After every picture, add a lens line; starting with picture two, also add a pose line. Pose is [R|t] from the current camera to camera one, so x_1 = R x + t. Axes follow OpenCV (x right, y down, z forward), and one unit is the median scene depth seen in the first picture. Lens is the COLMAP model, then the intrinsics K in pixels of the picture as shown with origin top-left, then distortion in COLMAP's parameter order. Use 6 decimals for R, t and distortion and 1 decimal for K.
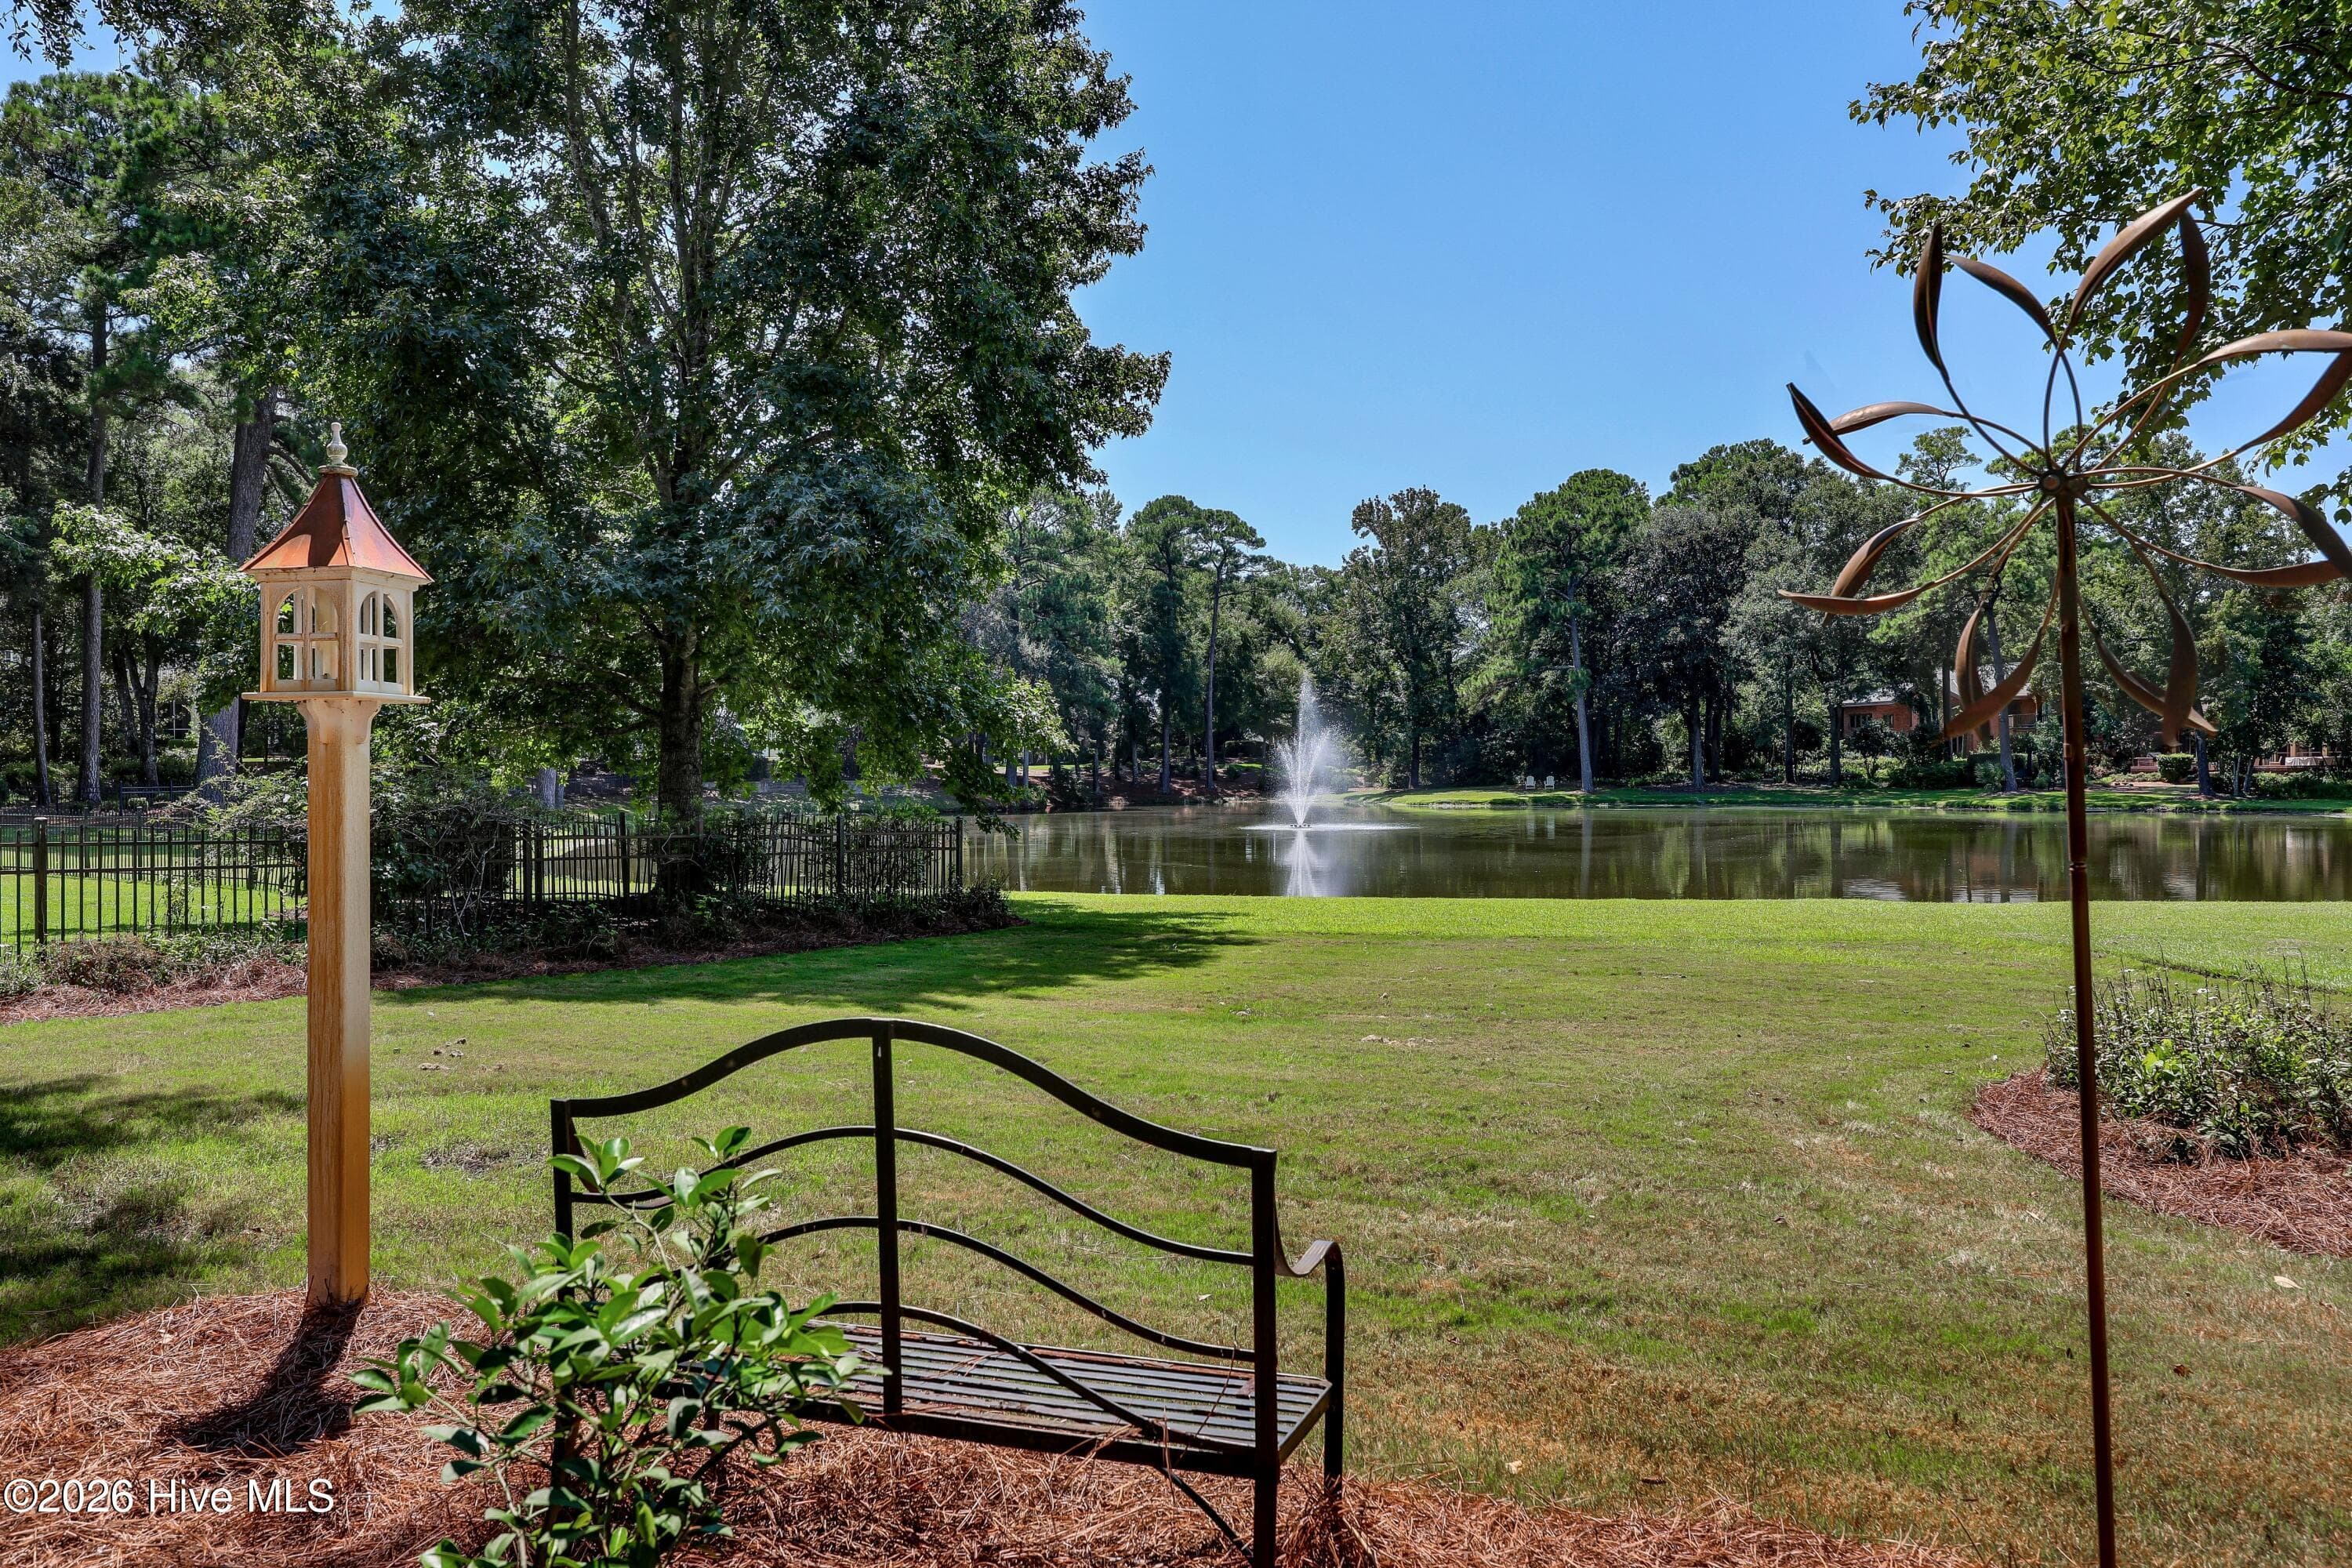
lens RADIAL K [[1881.3, 0, 1180.5], [0, 1881.3, 814.5], [0, 0, 1]] dist [-0.005432, 0.014564]
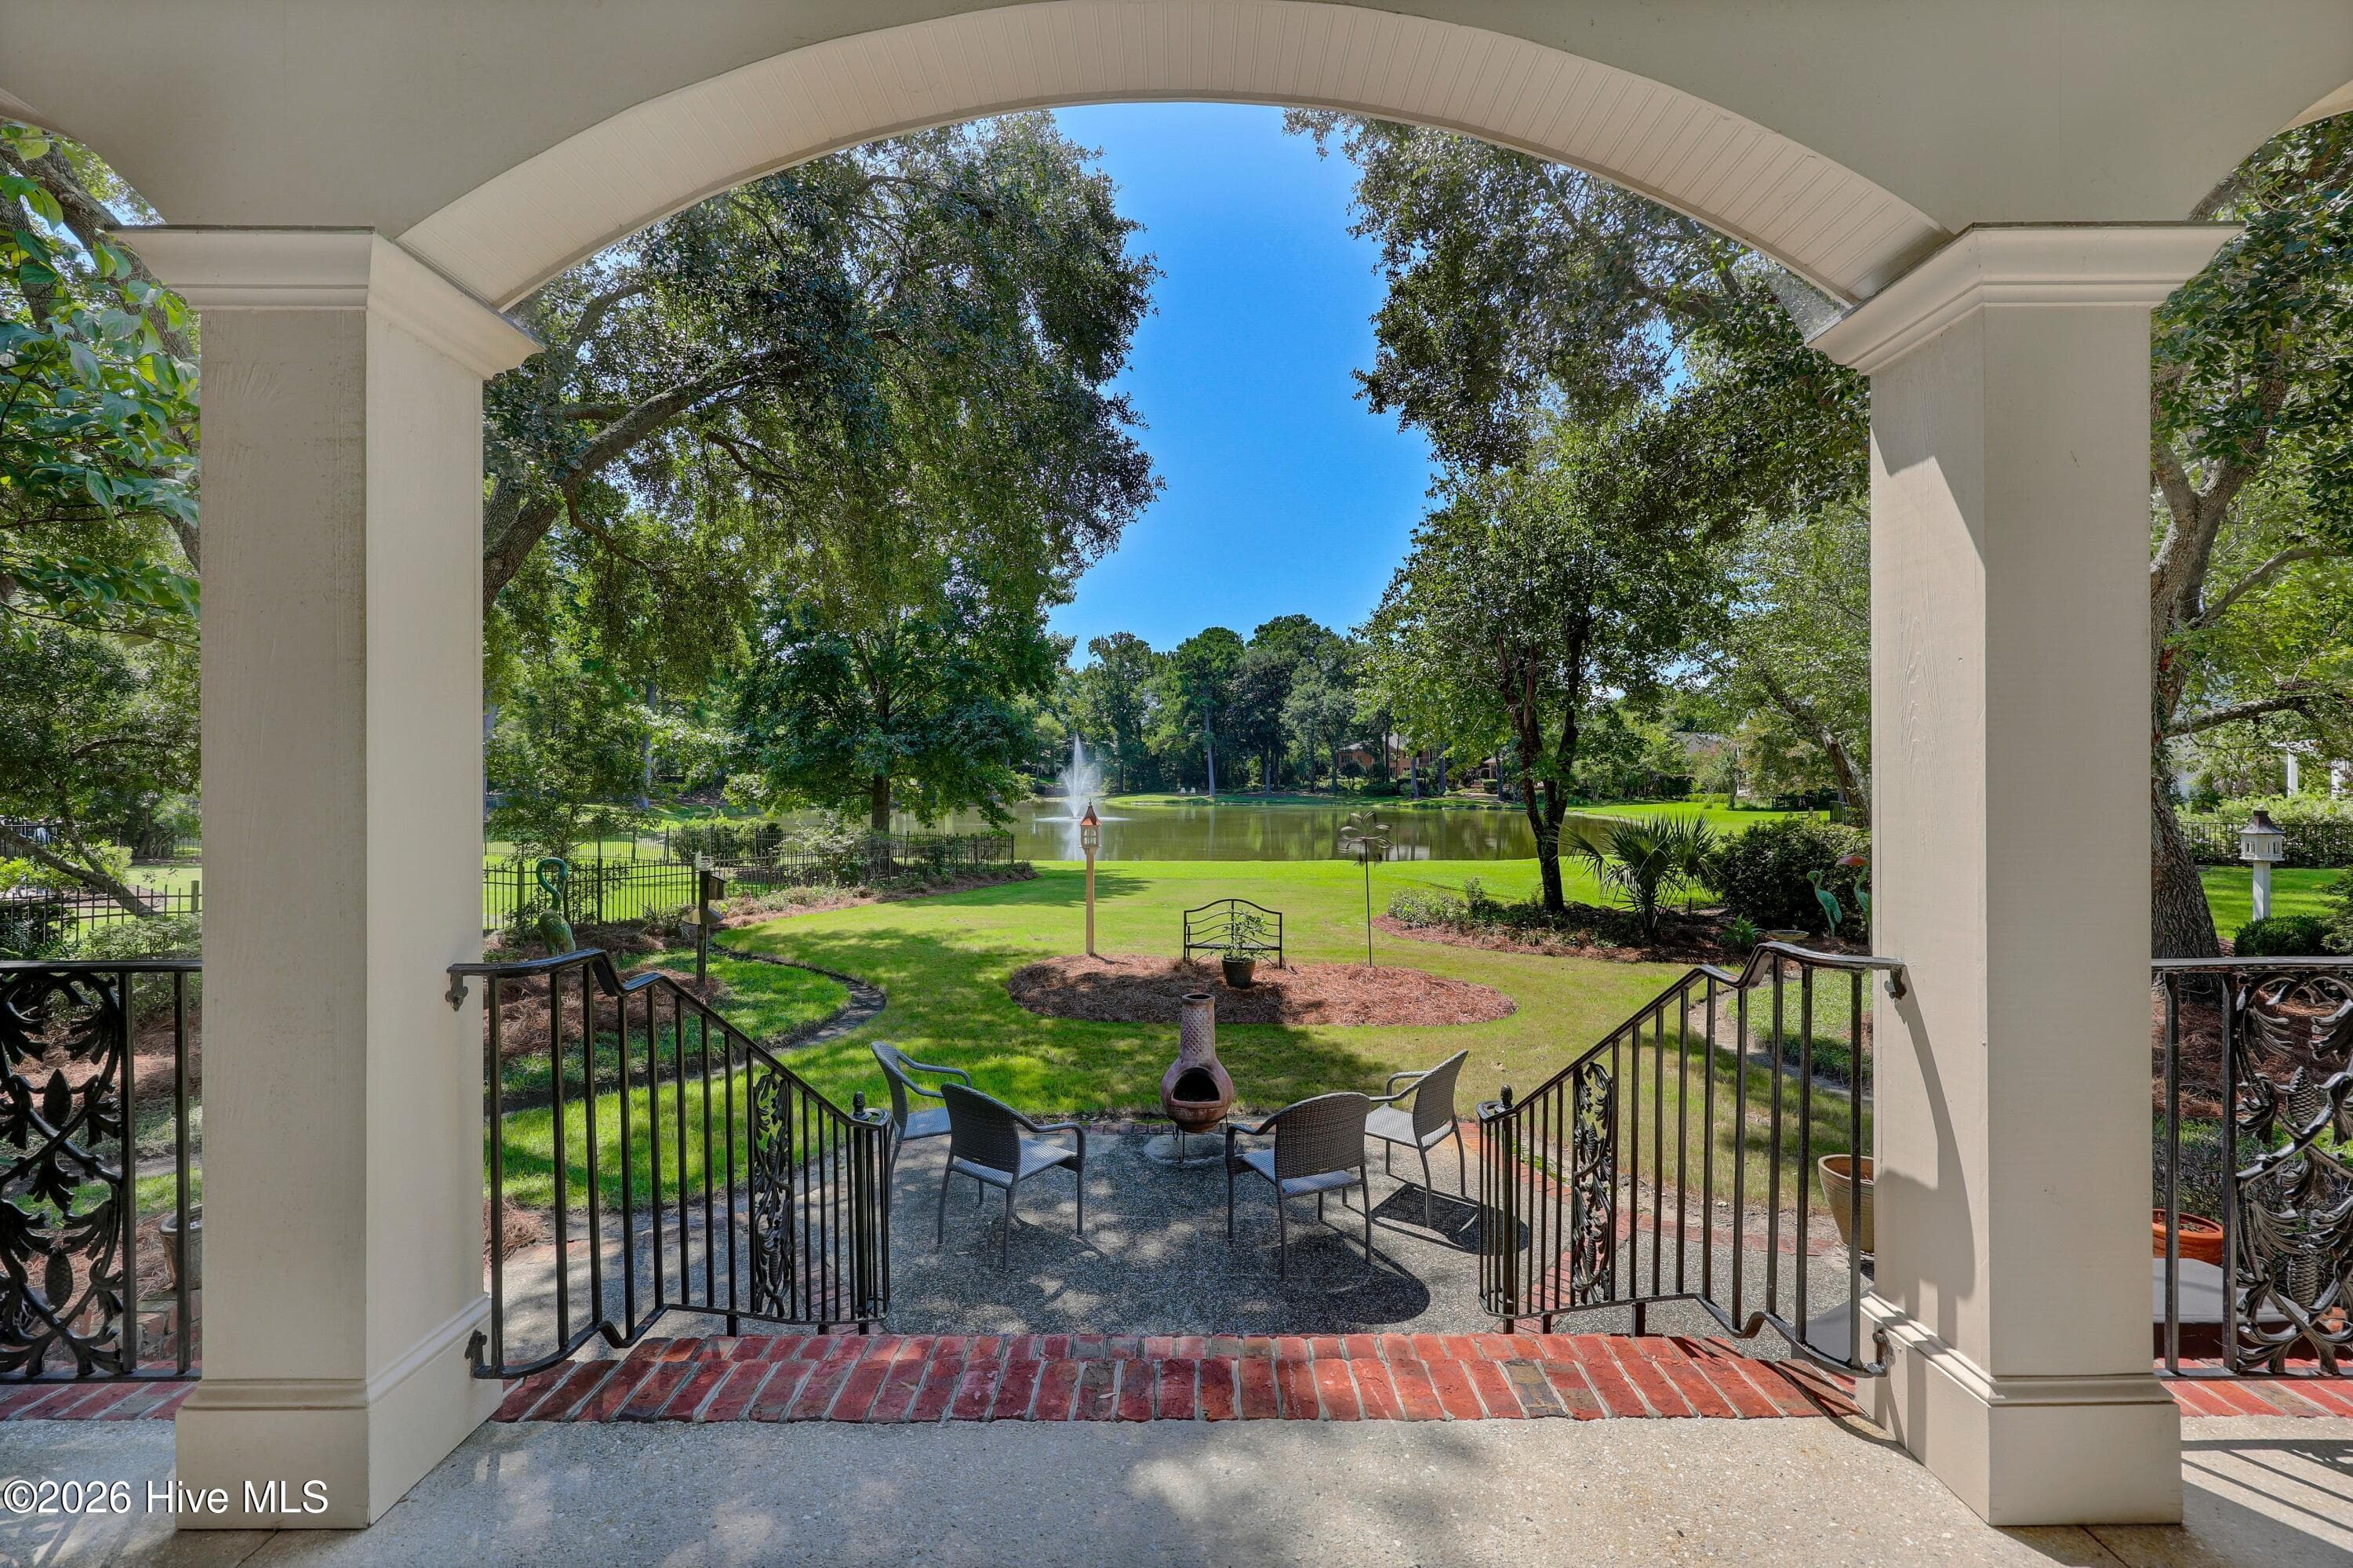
lens RADIAL K [[1883.2, 0, 1201.9], [0, 1883.2, 779.7], [0, 0, 1]] dist [0.009826, -0.003451]
pose [[0.962854, -0.000031, 0.270021, -0.313969], [-0.007185, 0.999643, 0.025738, -0.078174], [-0.269926, -0.026722, 0.962510, -0.849942]]
